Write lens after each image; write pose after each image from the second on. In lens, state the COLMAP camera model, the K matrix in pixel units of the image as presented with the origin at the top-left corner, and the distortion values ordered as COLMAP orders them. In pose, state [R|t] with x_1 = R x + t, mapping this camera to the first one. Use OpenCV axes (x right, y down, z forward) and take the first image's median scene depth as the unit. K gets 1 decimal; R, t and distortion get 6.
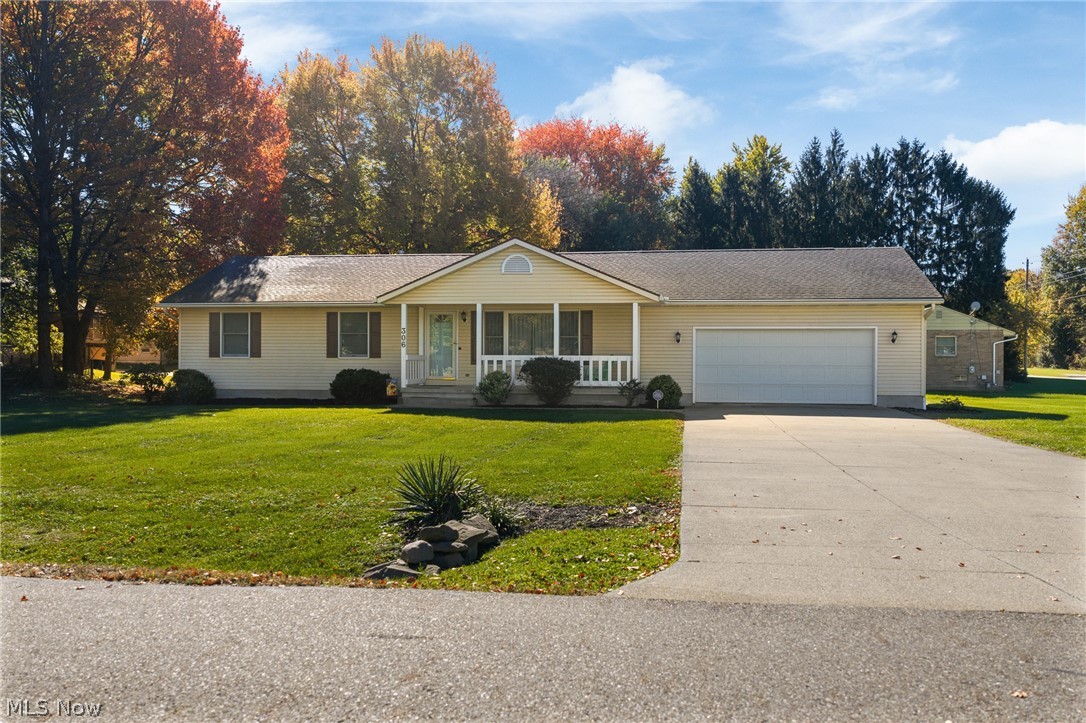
lens RADIAL K [[889.0, 0, 548.0], [0, 889.0, 359.8], [0, 0, 1]] dist [0.009906, -0.020043]
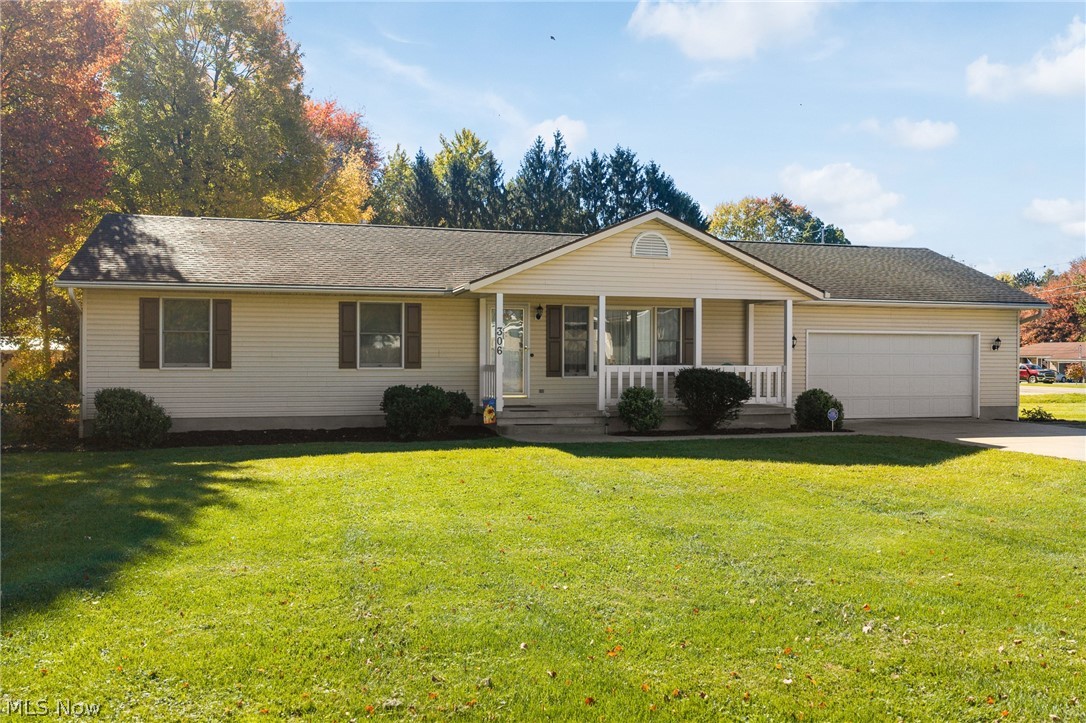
lens RADIAL K [[889.0, 0, 548.0], [0, 889.0, 359.8], [0, 0, 1]] dist [0.009906, -0.020043]
pose [[0.908670, -0.002630, 0.417507, -0.379211], [0.000977, 0.999991, 0.004174, -0.011475], [-0.417514, -0.003385, 0.908664, 0.305838]]
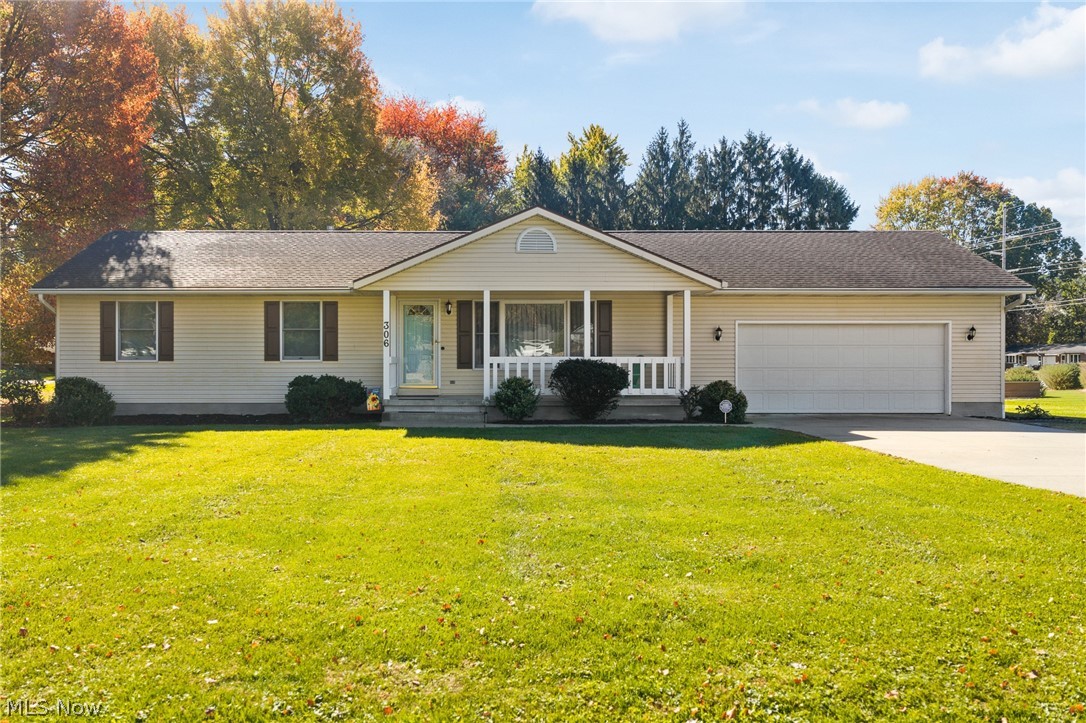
lens RADIAL K [[920.4, 0, 475.5], [0, 920.4, 357.5], [0, 0, 1]] dist [0.006305, -0.012609]
pose [[0.987874, -0.004619, 0.155190, -0.188052], [0.005085, 0.999984, -0.002608, -0.002250], [-0.155175, 0.003365, 0.987881, 0.183325]]
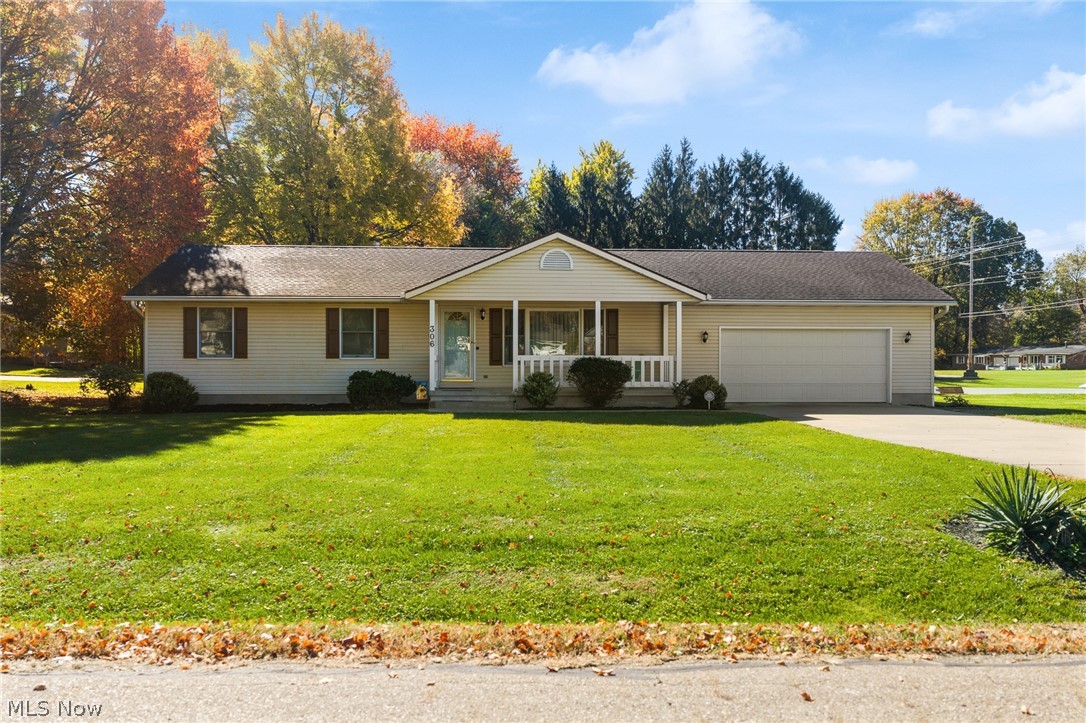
lens RADIAL K [[889.0, 0, 548.0], [0, 889.0, 359.8], [0, 0, 1]] dist [0.009906, -0.020043]
pose [[0.975398, -0.002976, 0.220432, -0.222932], [0.003016, 0.999995, 0.000155, -0.000484], [-0.220432, 0.000514, 0.975402, 0.065974]]
